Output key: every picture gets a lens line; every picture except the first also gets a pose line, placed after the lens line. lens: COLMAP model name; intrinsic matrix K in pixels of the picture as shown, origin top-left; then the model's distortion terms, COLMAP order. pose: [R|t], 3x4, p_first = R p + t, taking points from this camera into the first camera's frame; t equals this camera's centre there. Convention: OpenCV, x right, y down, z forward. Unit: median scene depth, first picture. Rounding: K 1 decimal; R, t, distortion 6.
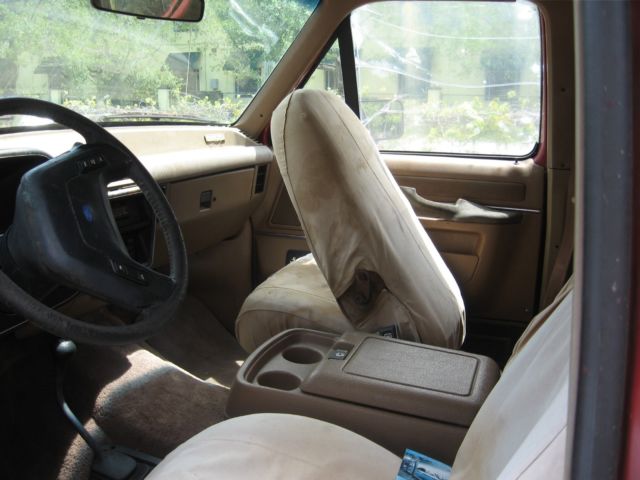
lens RADIAL K [[675.4, 0, 320.0], [0, 675.4, 240.0], [0, 0, 1]] dist [-0.126899, 0.040548]
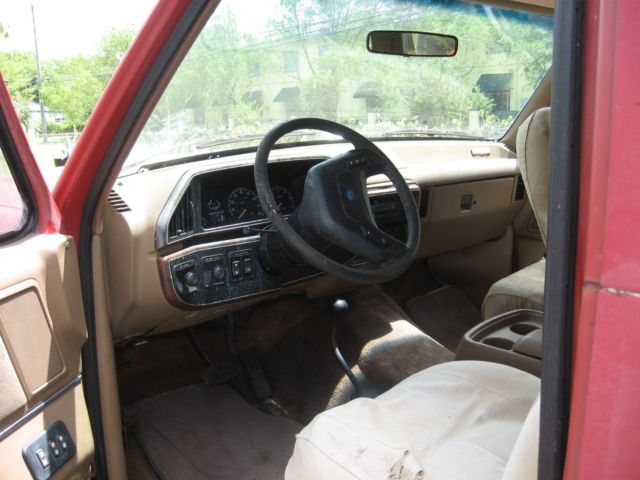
lens RADIAL K [[675.4, 0, 320.0], [0, 675.4, 240.0], [0, 0, 1]] dist [-0.126899, 0.040548]
pose [[0.899199, 0.043089, -0.435414, 0.135489], [-0.056501, 0.998242, -0.017896, 0.048938], [0.433877, 0.040694, 0.900053, -0.202211]]
